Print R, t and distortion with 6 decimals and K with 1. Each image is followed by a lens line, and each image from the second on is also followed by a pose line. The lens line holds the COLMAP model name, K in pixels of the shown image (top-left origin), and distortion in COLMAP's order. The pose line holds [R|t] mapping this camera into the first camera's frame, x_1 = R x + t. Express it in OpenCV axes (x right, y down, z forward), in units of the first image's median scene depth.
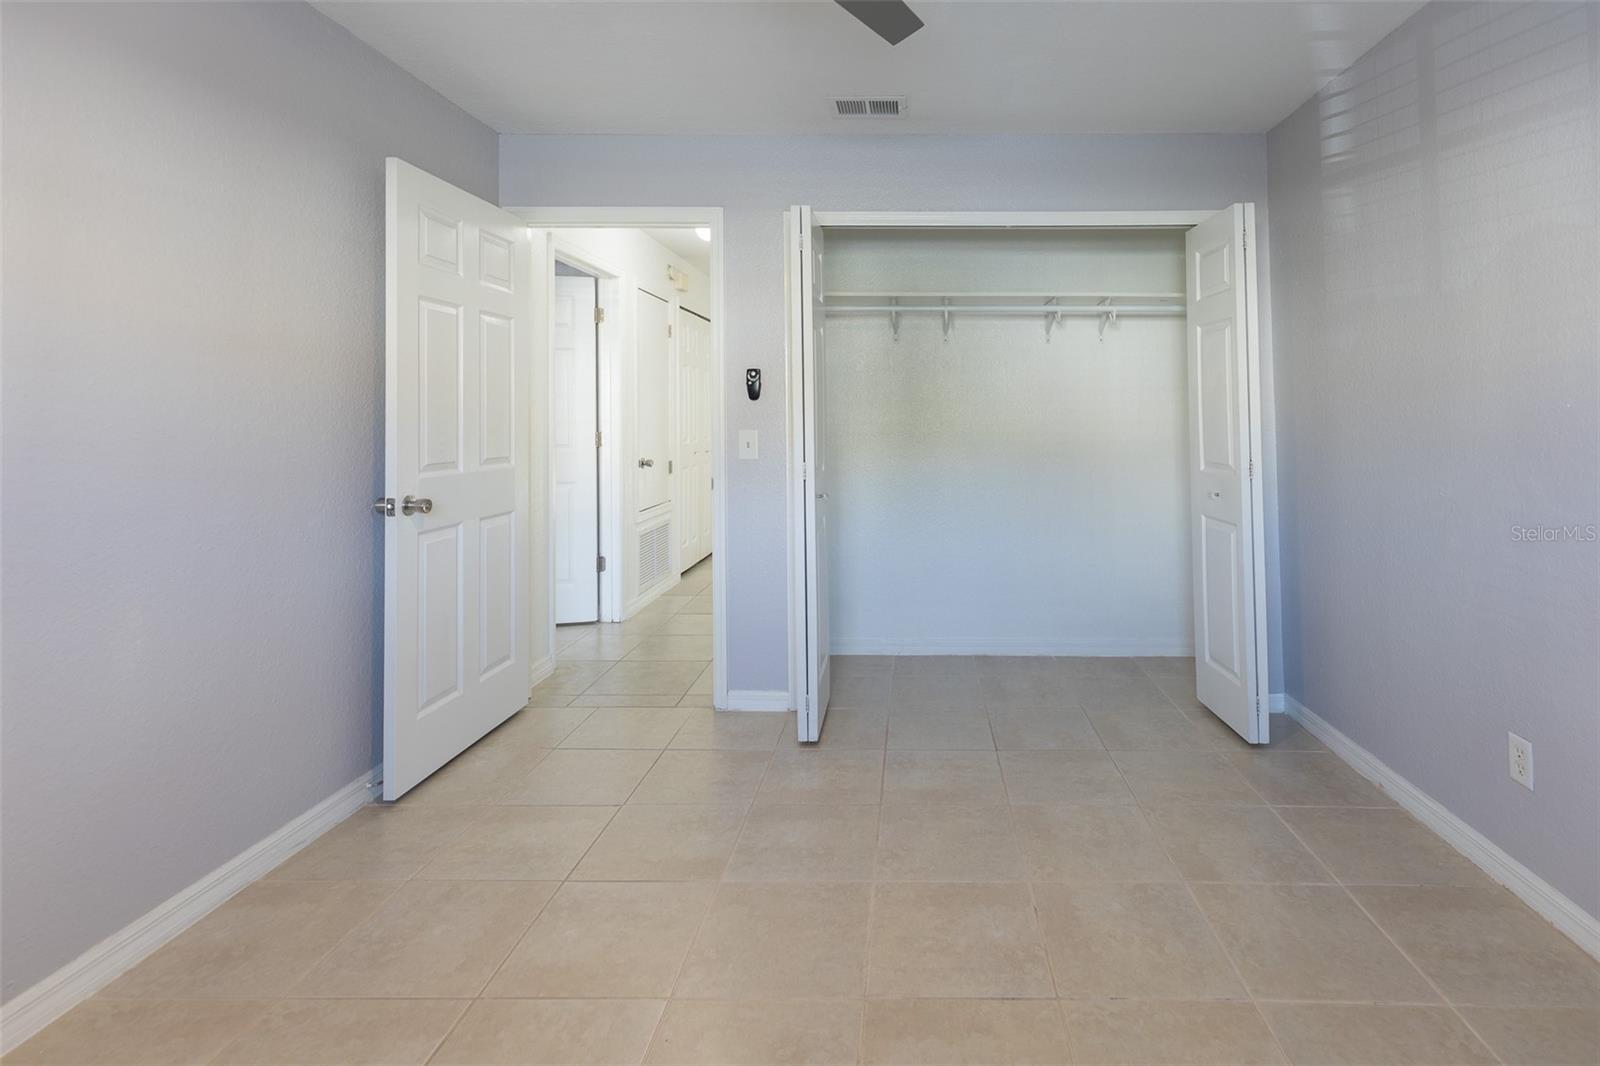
lens RADIAL K [[771.1, 0, 800.0], [0, 771.1, 533.0], [0, 0, 1]] dist [0.010349, -0.000306]
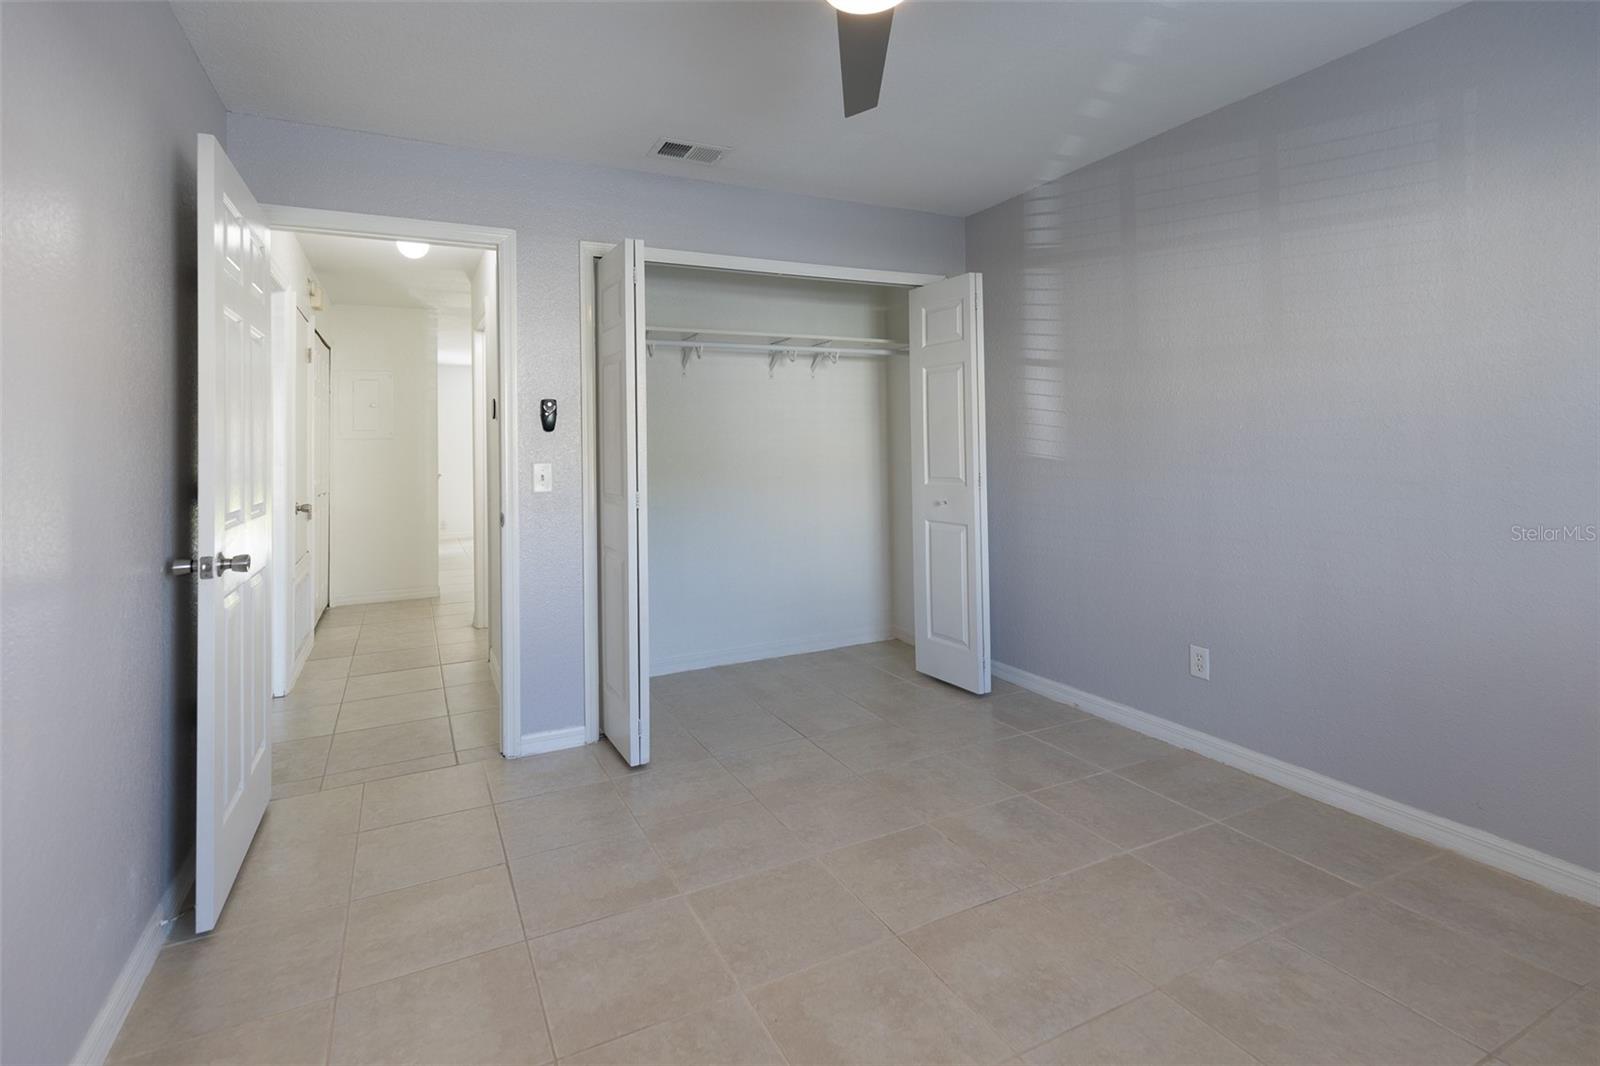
lens RADIAL K [[745.3, 0, 796.5], [0, 745.3, 569.9], [0, 0, 1]] dist [0.013622, 0.000189]
pose [[0.895254, -0.092836, 0.435776, -0.239133], [0.087182, 0.995646, 0.033004, -0.002368], [-0.436943, 0.008445, 0.899450, 0.017242]]
